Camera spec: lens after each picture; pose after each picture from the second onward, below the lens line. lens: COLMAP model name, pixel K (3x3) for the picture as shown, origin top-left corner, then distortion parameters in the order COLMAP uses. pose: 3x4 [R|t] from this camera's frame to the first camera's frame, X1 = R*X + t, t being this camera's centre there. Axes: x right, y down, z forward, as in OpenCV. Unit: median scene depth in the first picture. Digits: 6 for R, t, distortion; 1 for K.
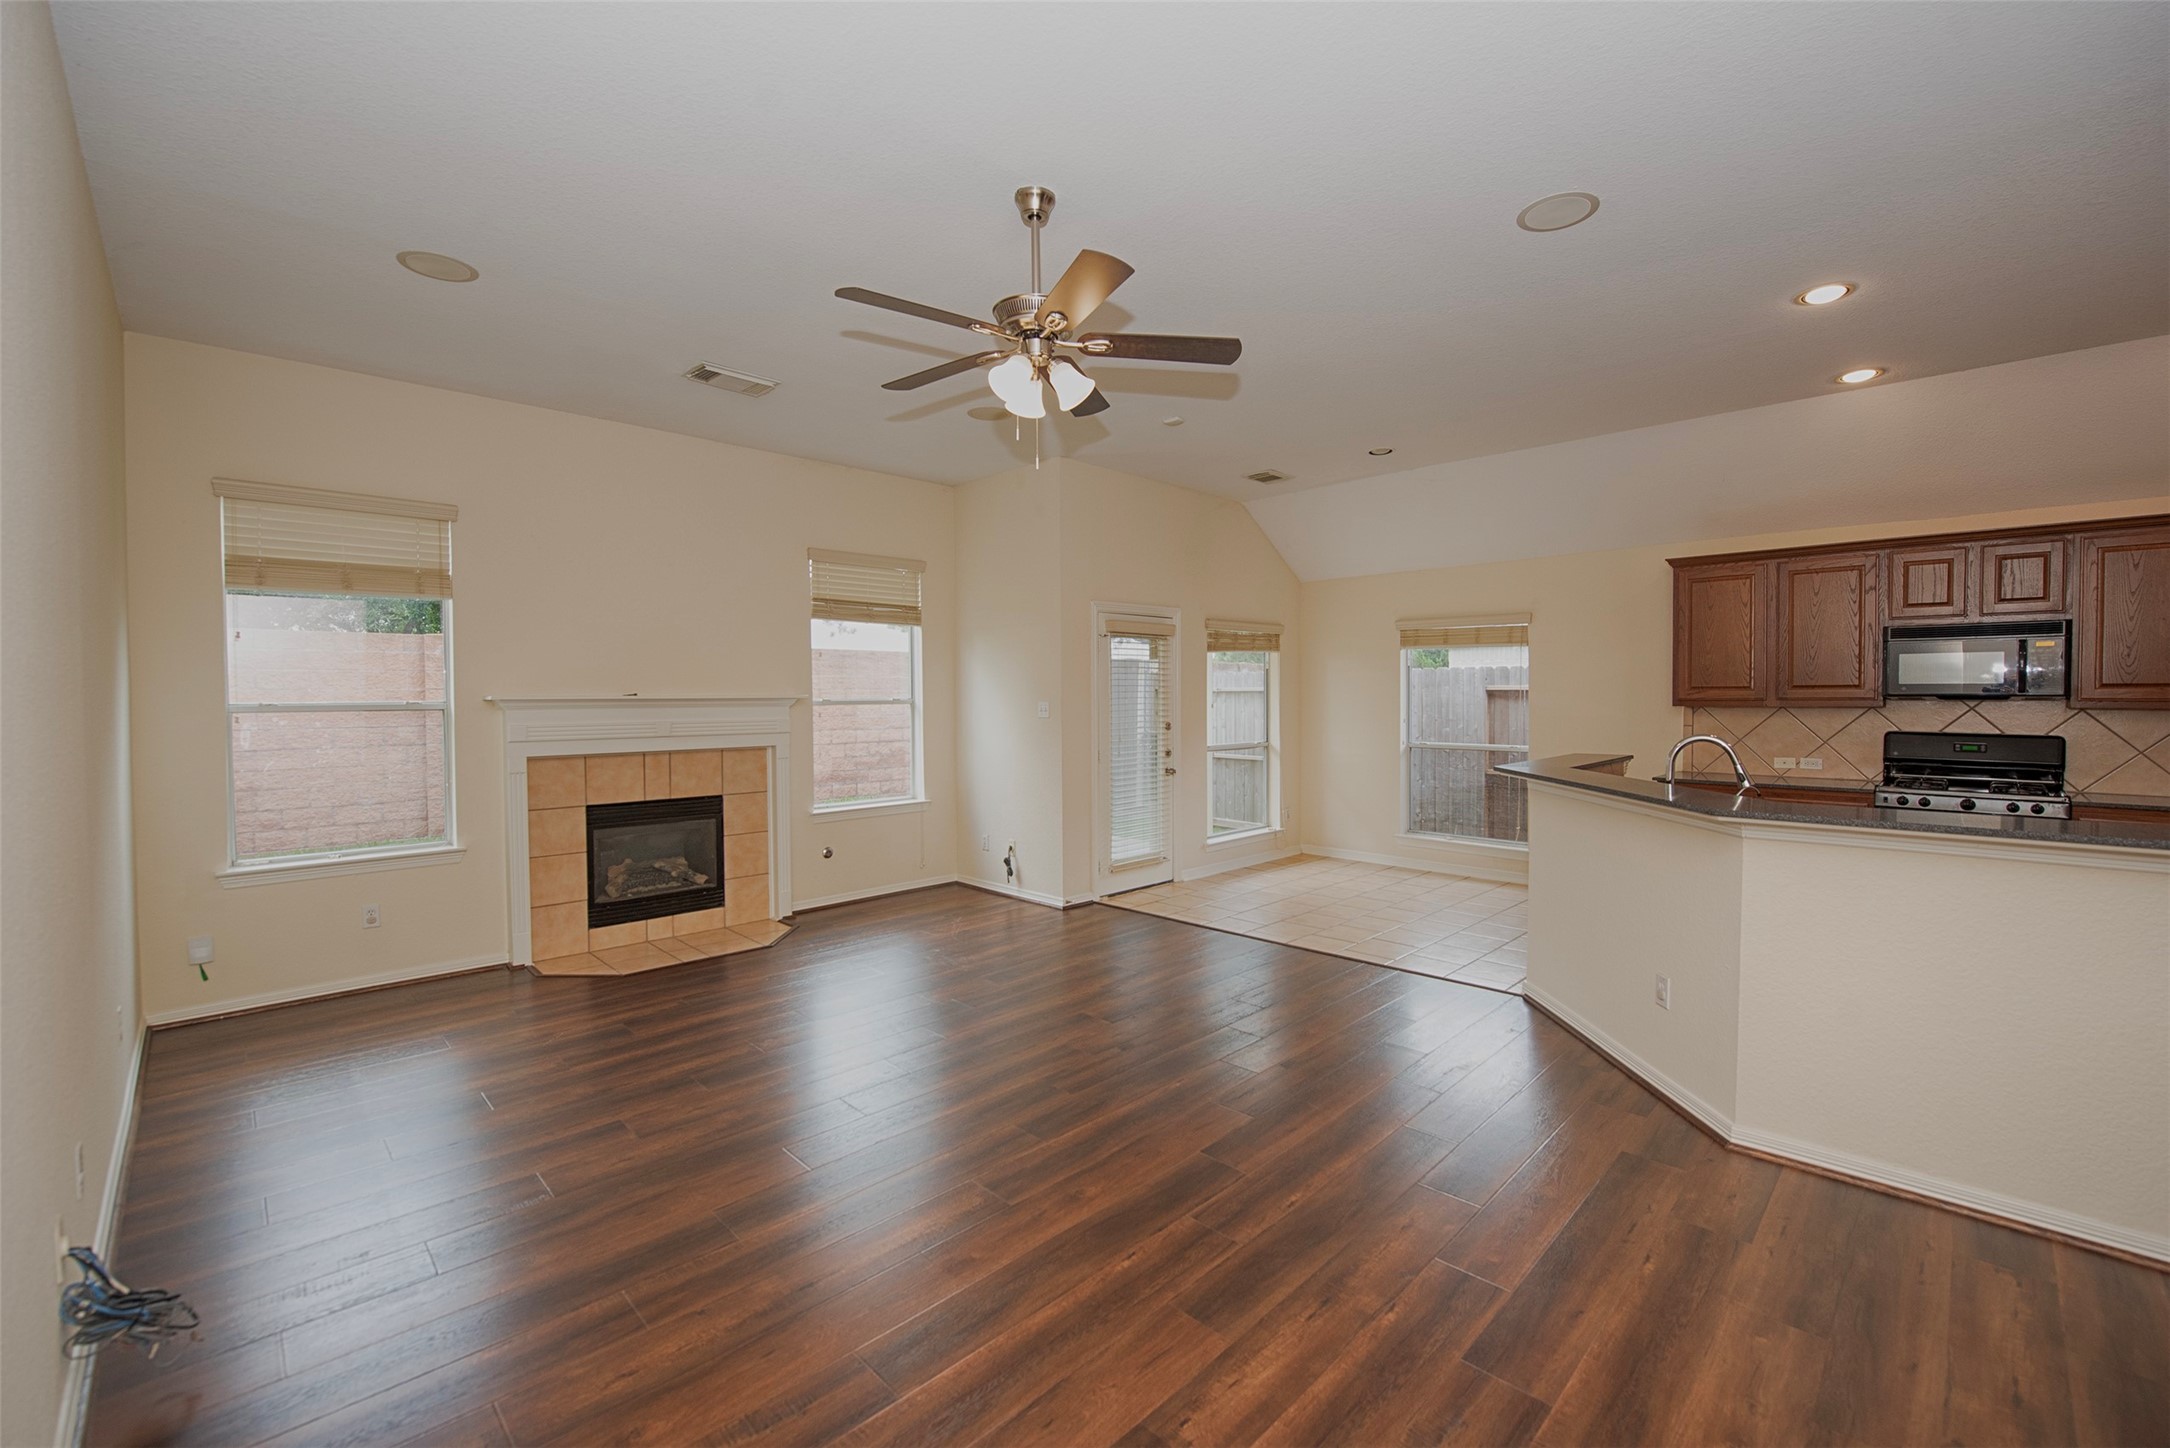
lens RADIAL K [[905.4, 0, 1101.4], [0, 905.4, 714.4], [0, 0, 1]] dist [-0.016877, -0.000758]
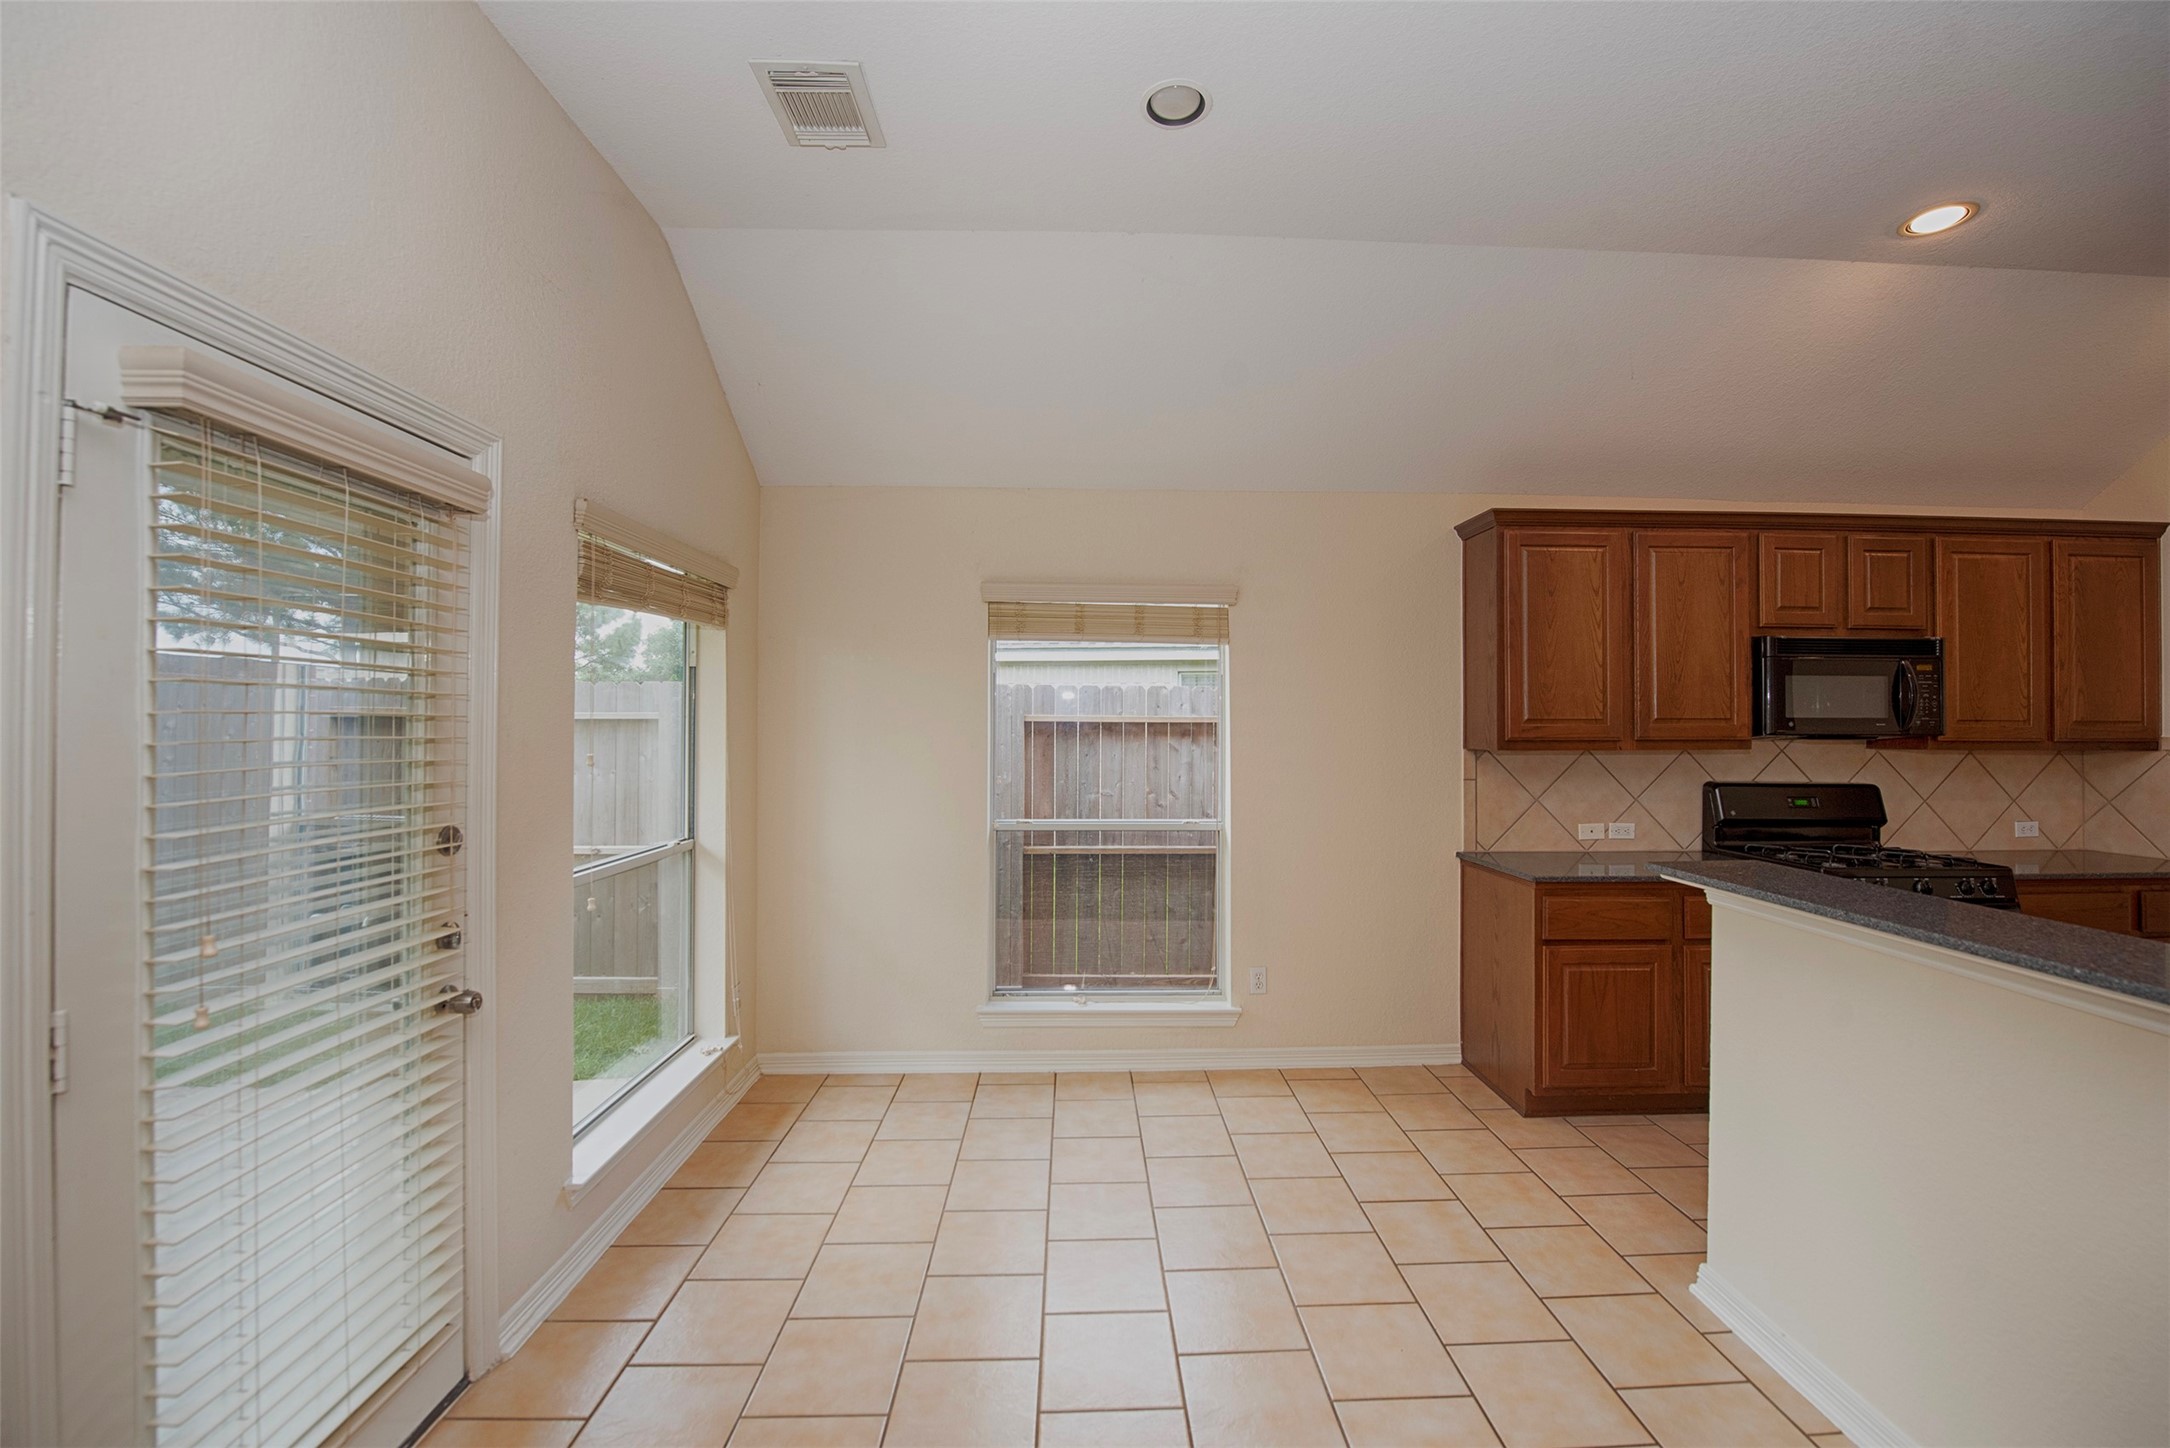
lens RADIAL K [[901.2, 0, 1116.8], [0, 901.2, 721.5], [0, 0, 1]] dist [-0.001924, -0.000340]
pose [[0.676889, 0.009098, 0.736029, 0.011054], [0.011558, 0.999669, -0.022986, -0.017849], [-0.735994, 0.024066, 0.676560, 0.793935]]
